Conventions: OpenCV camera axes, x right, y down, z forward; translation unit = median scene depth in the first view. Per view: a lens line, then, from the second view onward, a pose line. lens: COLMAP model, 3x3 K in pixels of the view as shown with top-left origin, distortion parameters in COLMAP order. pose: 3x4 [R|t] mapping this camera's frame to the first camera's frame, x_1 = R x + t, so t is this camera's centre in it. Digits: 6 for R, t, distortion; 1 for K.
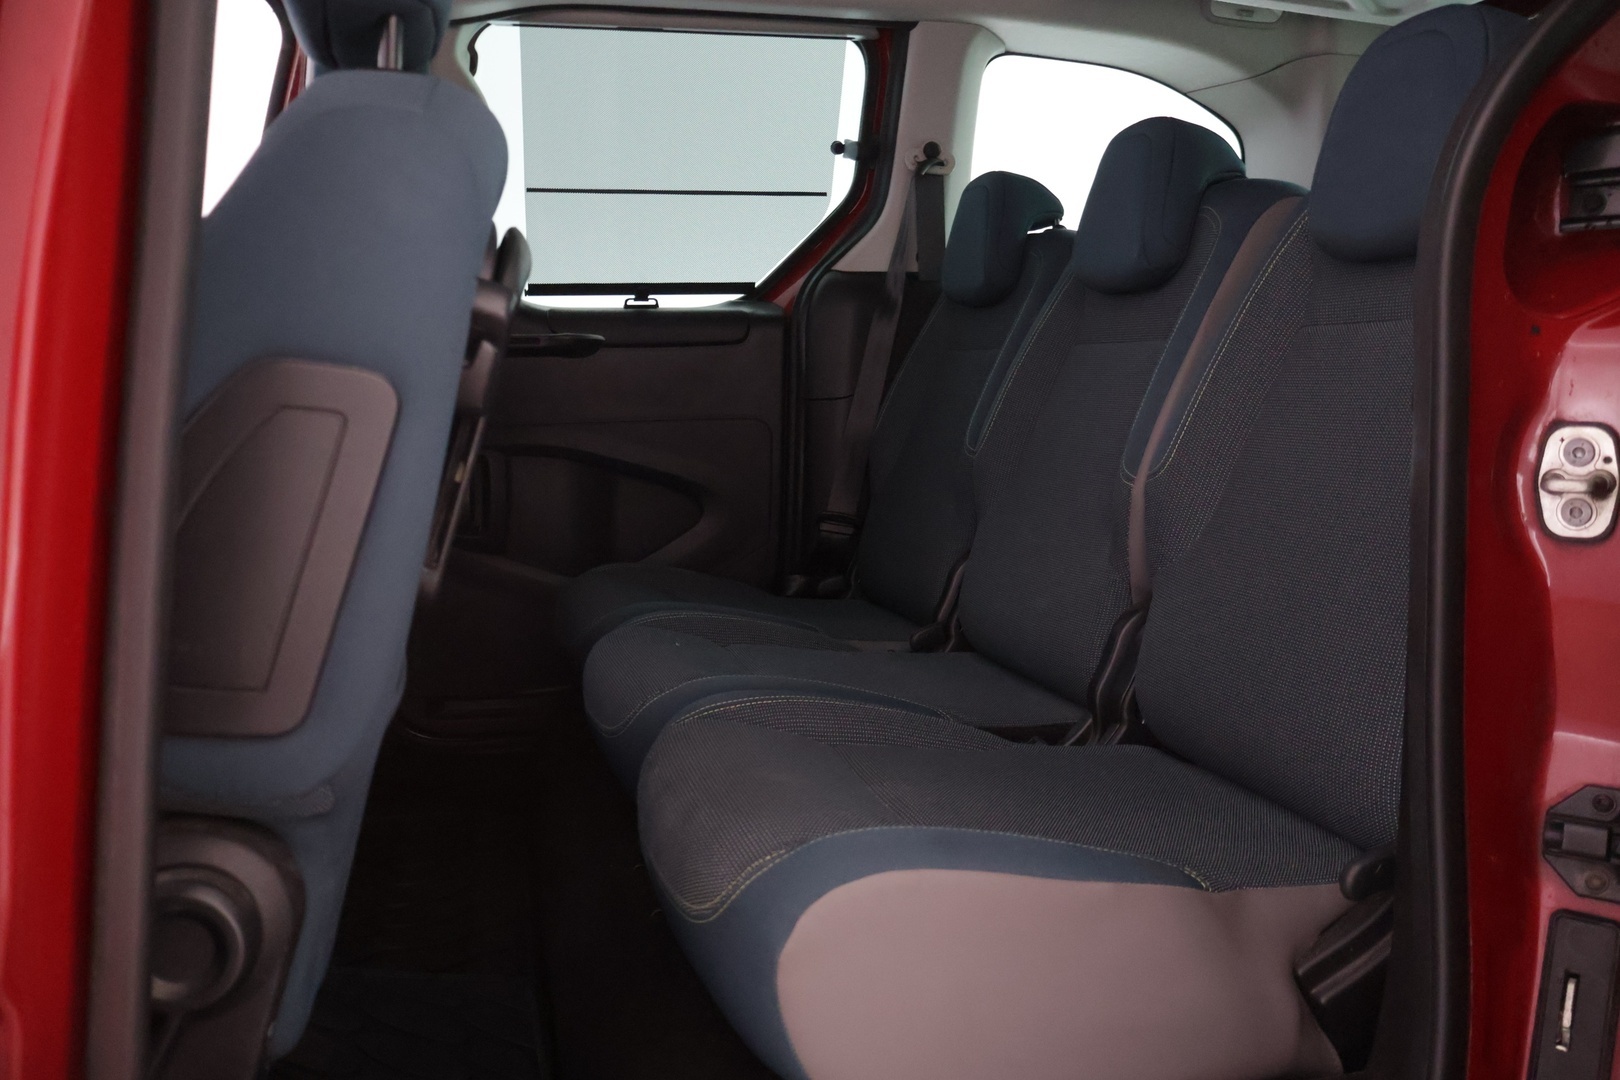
lens RADIAL K [[1369.2, 0, 811.8], [0, 1369.2, 535.2], [0, 0, 1]] dist [0.002972, -0.023641]
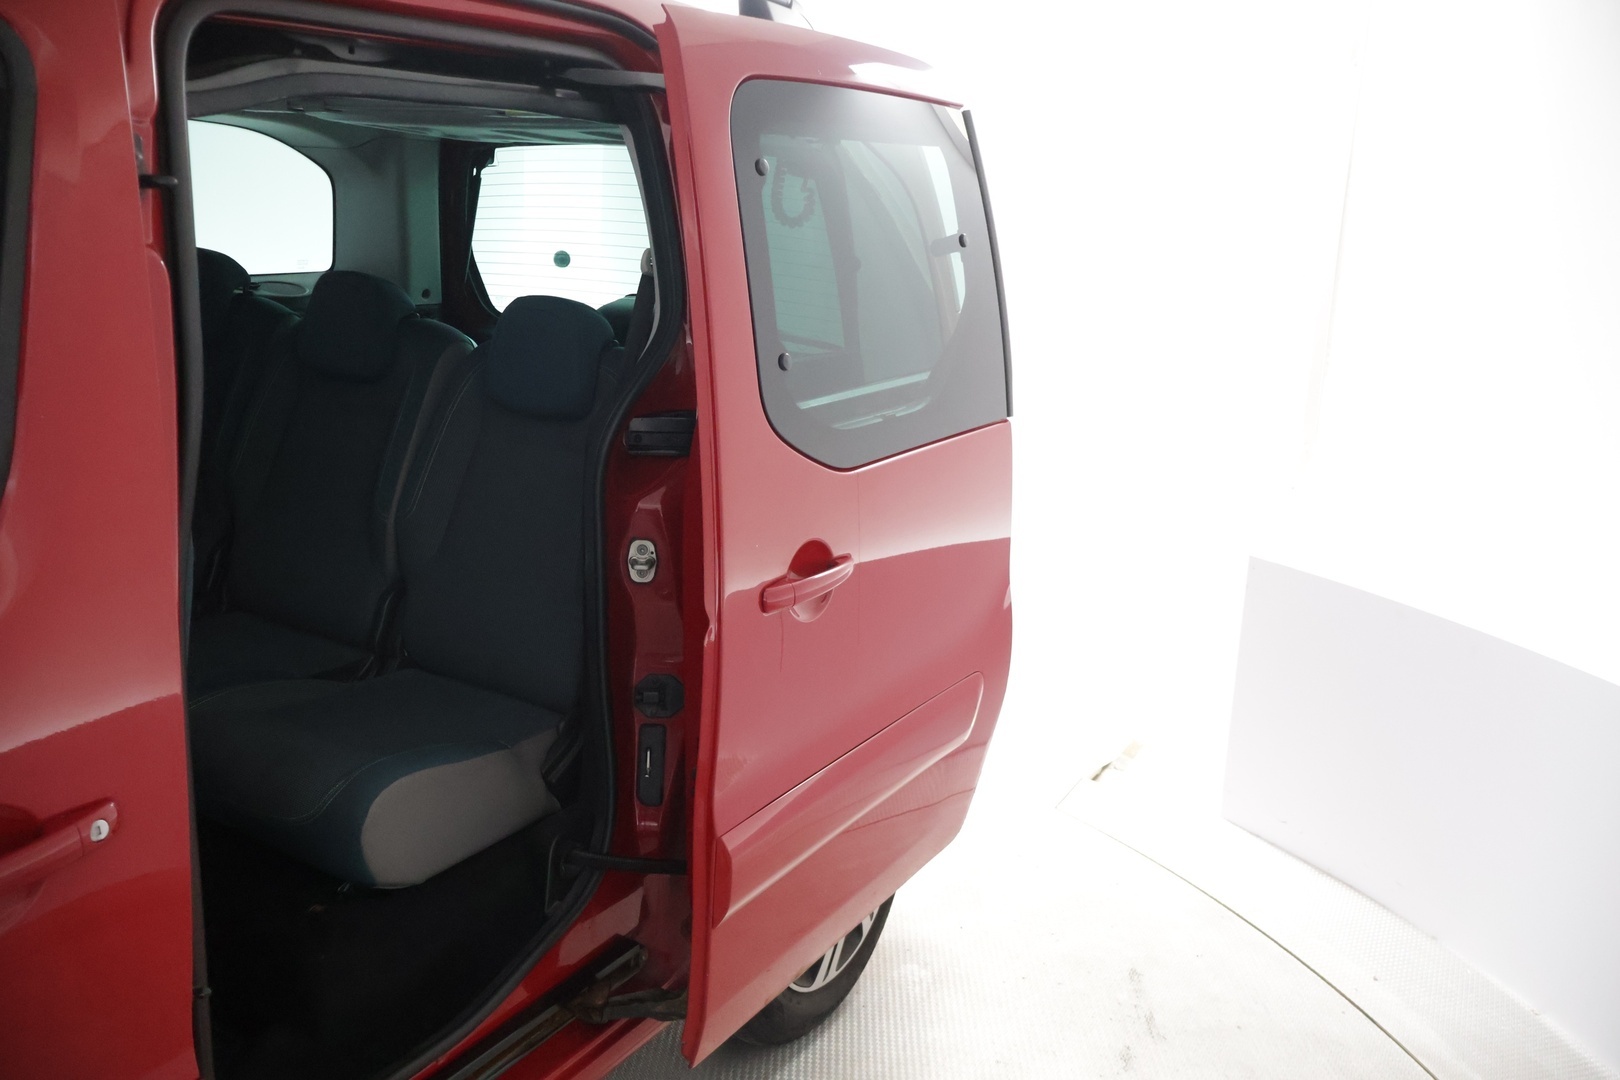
lens RADIAL K [[1369.2, 0, 810.6], [0, 1369.2, 540.6], [0, 0, 1]] dist [0.002972, -0.023641]
pose [[0.725957, -0.141140, 0.673102, -0.884091], [0.021929, 0.982968, 0.182464, -0.515016], [-0.687391, -0.117700, 0.716687, -0.992689]]
